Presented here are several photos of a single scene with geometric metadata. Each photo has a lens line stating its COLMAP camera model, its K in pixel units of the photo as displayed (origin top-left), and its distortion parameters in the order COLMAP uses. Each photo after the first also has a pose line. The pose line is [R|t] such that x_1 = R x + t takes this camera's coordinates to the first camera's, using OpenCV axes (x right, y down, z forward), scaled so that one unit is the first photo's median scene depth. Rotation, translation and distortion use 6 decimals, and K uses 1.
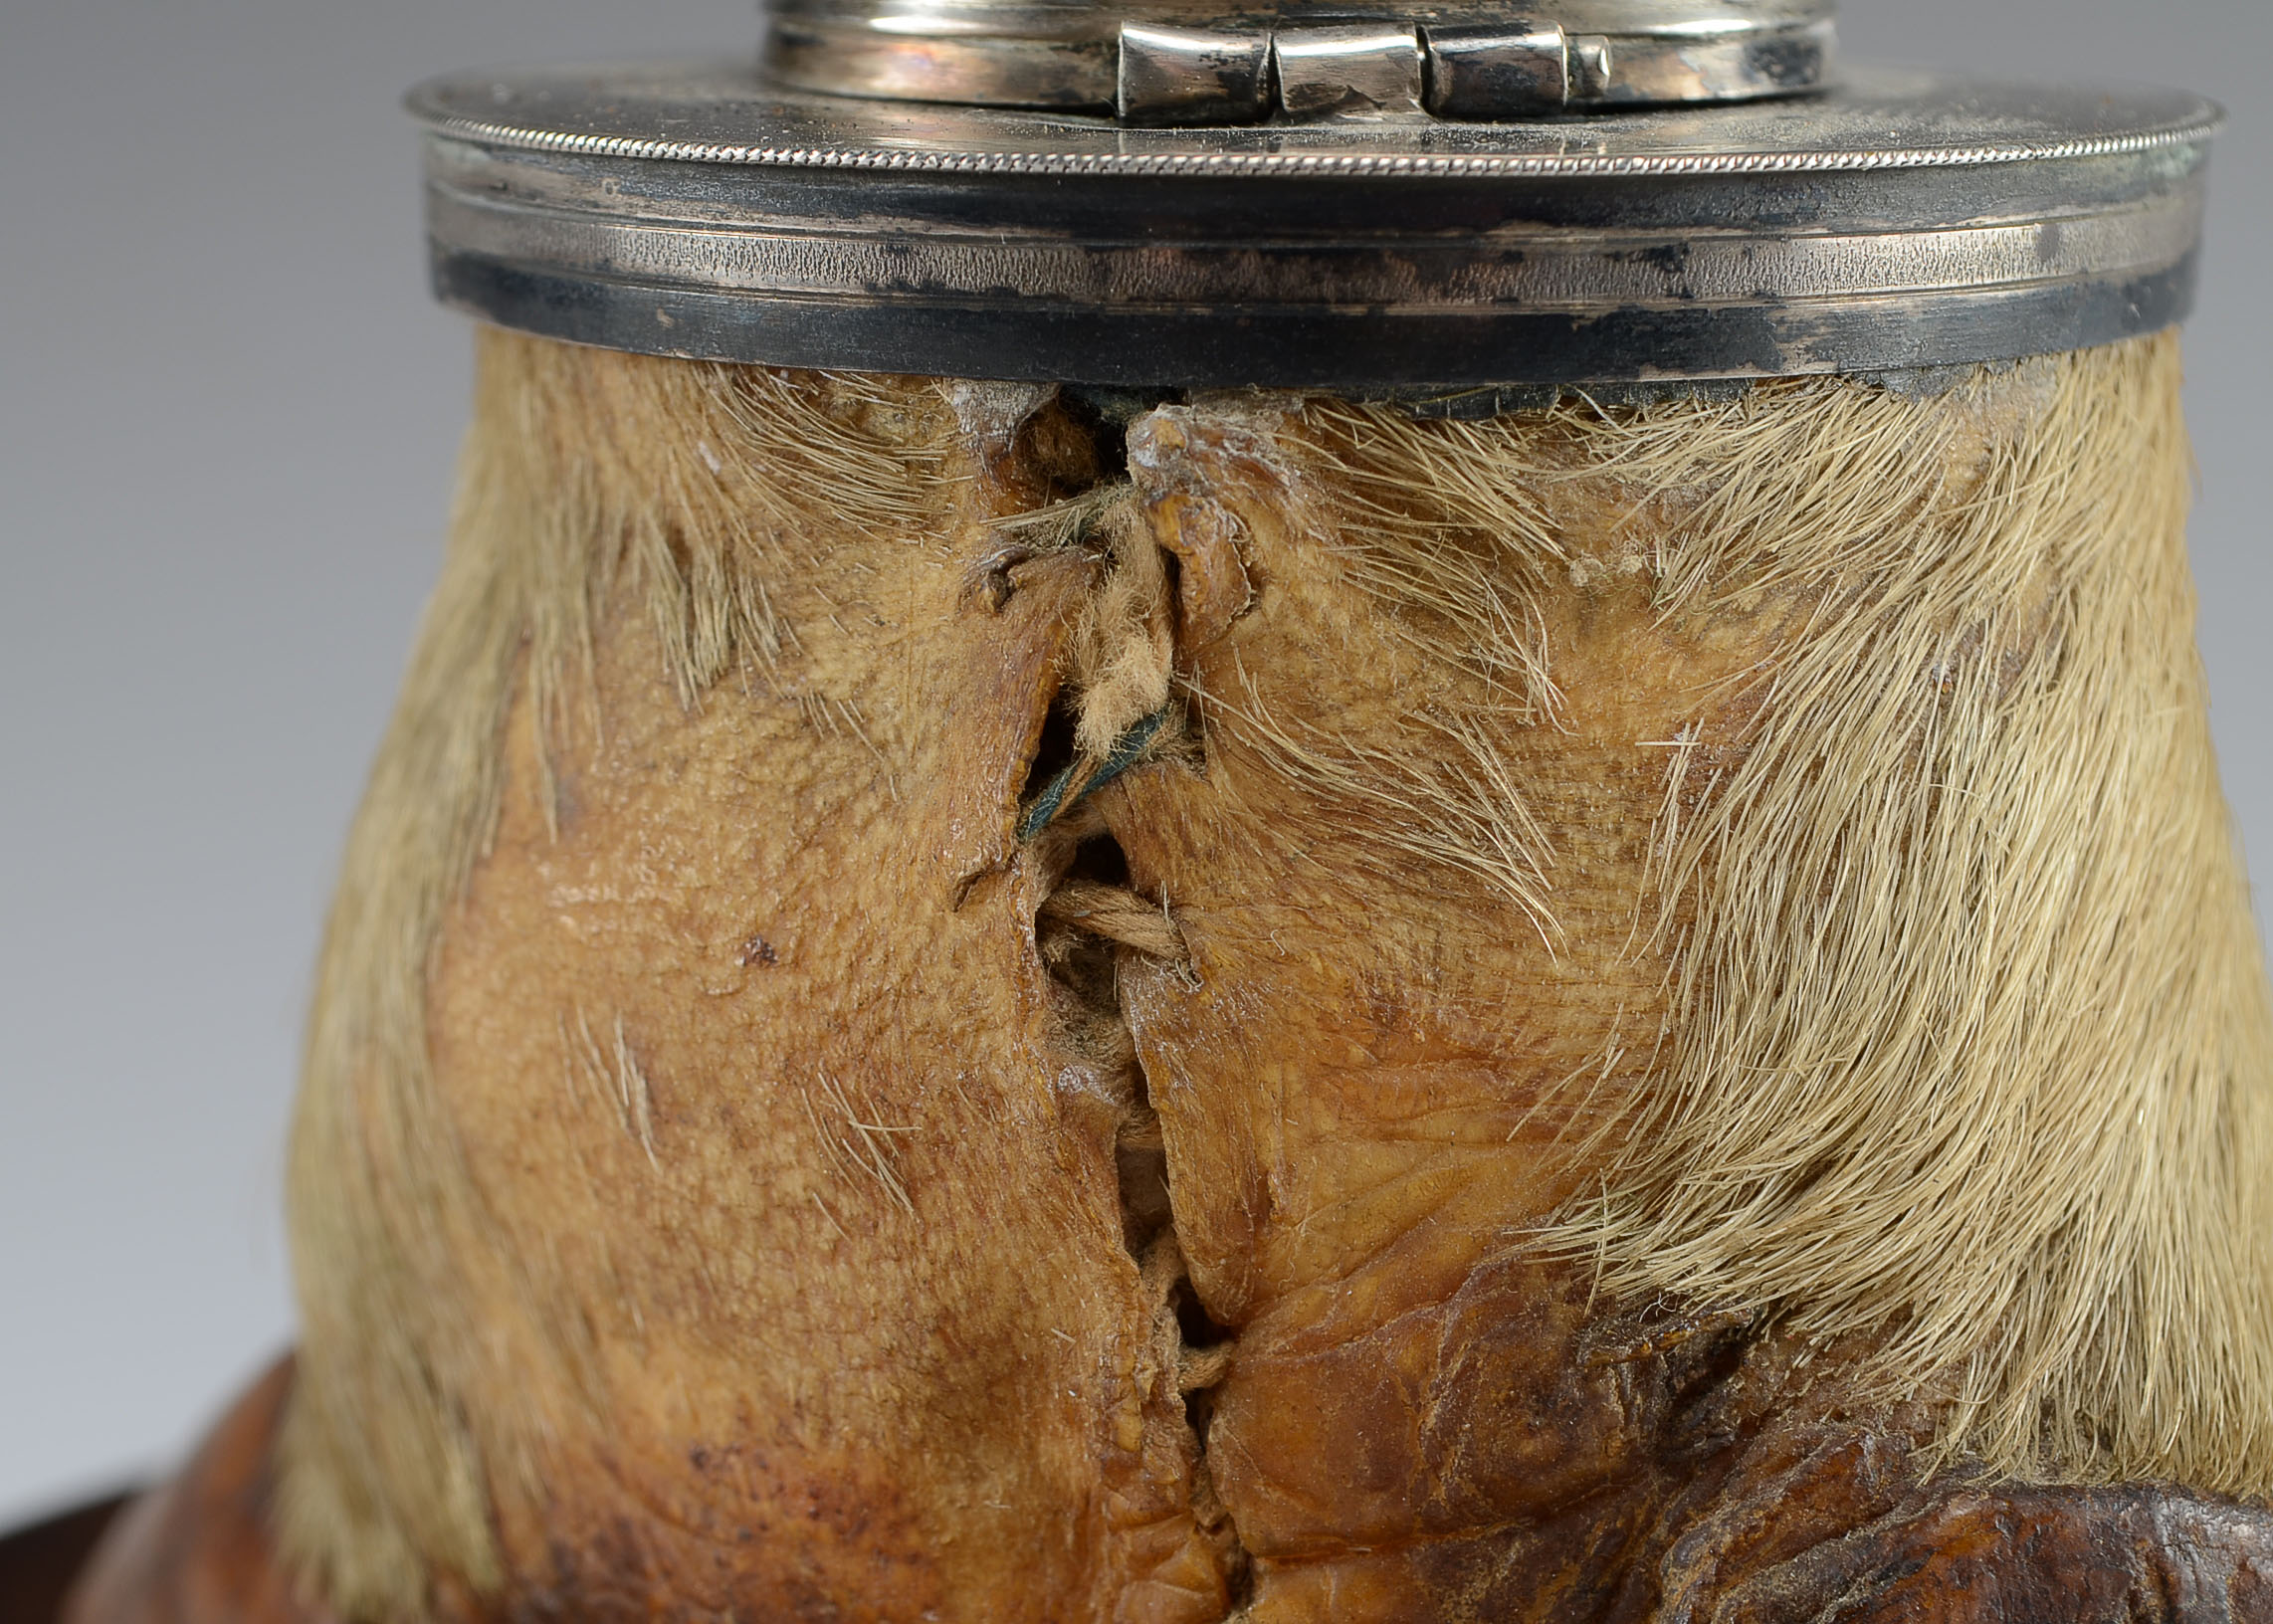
lens RADIAL K [[5362.8, 0, 1136.5], [0, 5362.8, 812.0], [0, 0, 1]] dist [-0.032428, 0.291200]
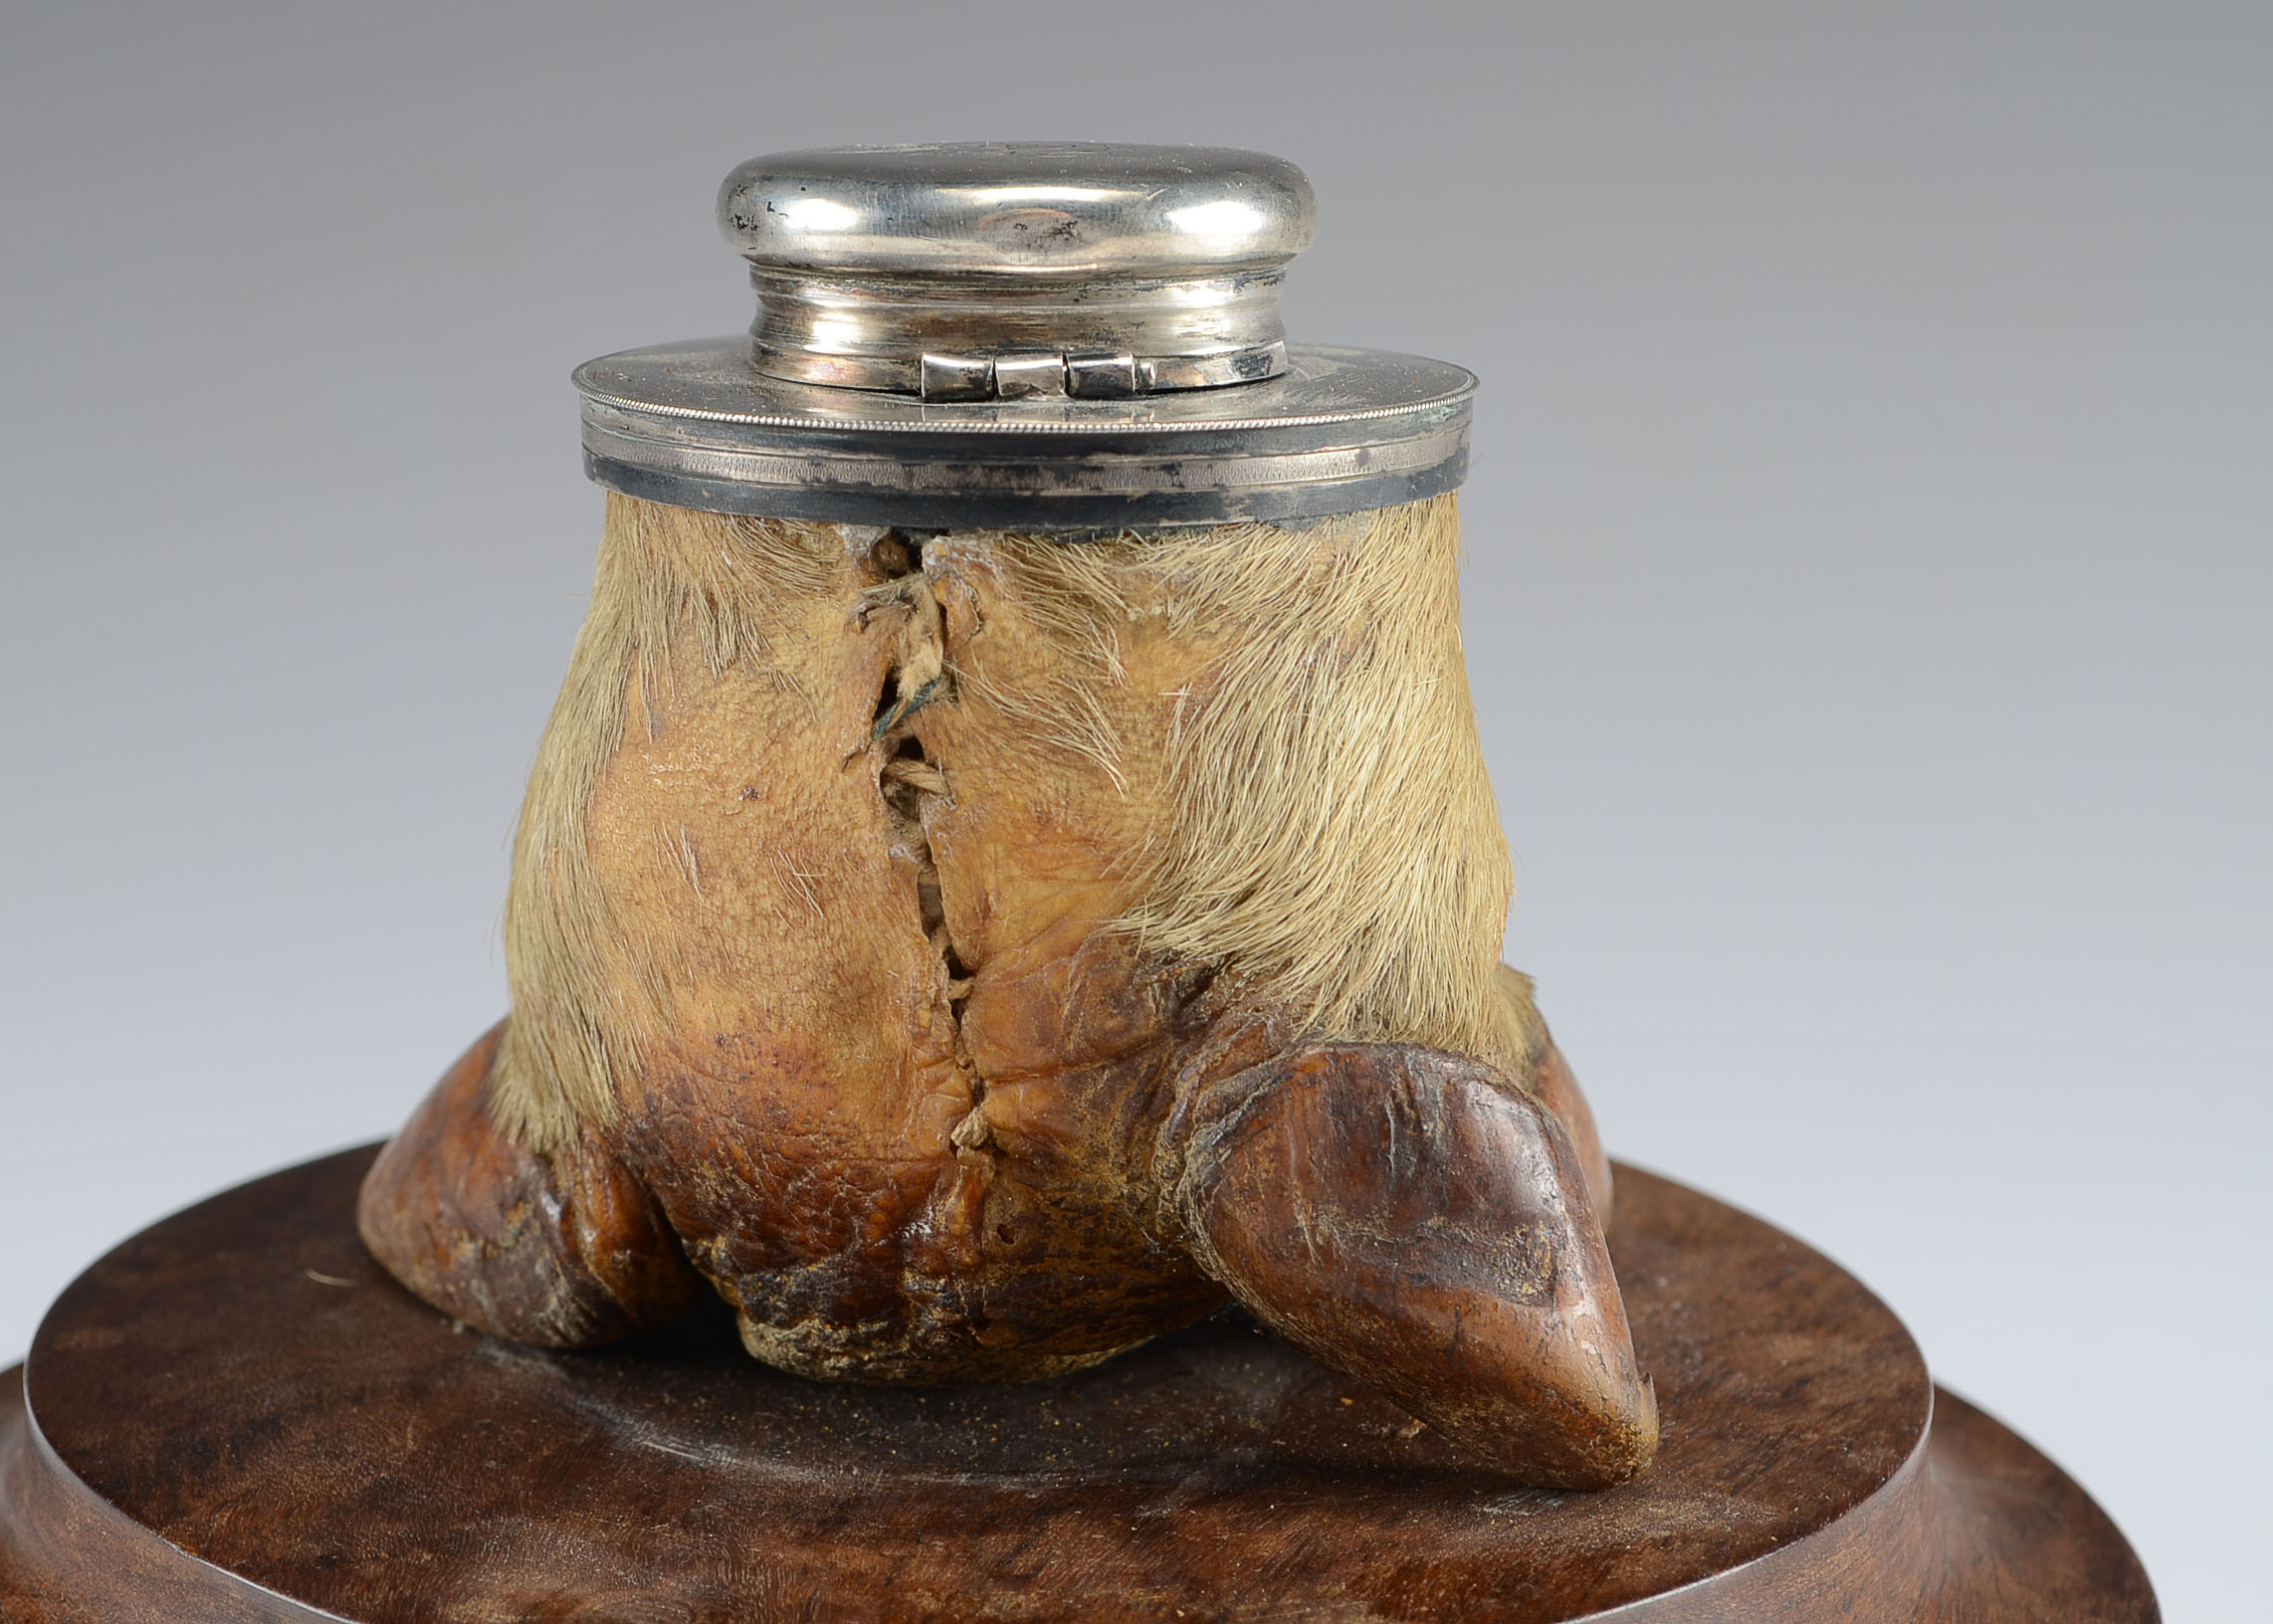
lens RADIAL K [[5362.8, 0, 1136.5], [0, 5362.8, 812.0], [0, 0, 1]] dist [-0.032428, 0.291200]
pose [[0.999962, 0.001045, 0.008612, 0.064332], [-0.000991, 0.999980, -0.006295, 0.047197], [-0.008619, 0.006286, 0.999943, -1.126689]]
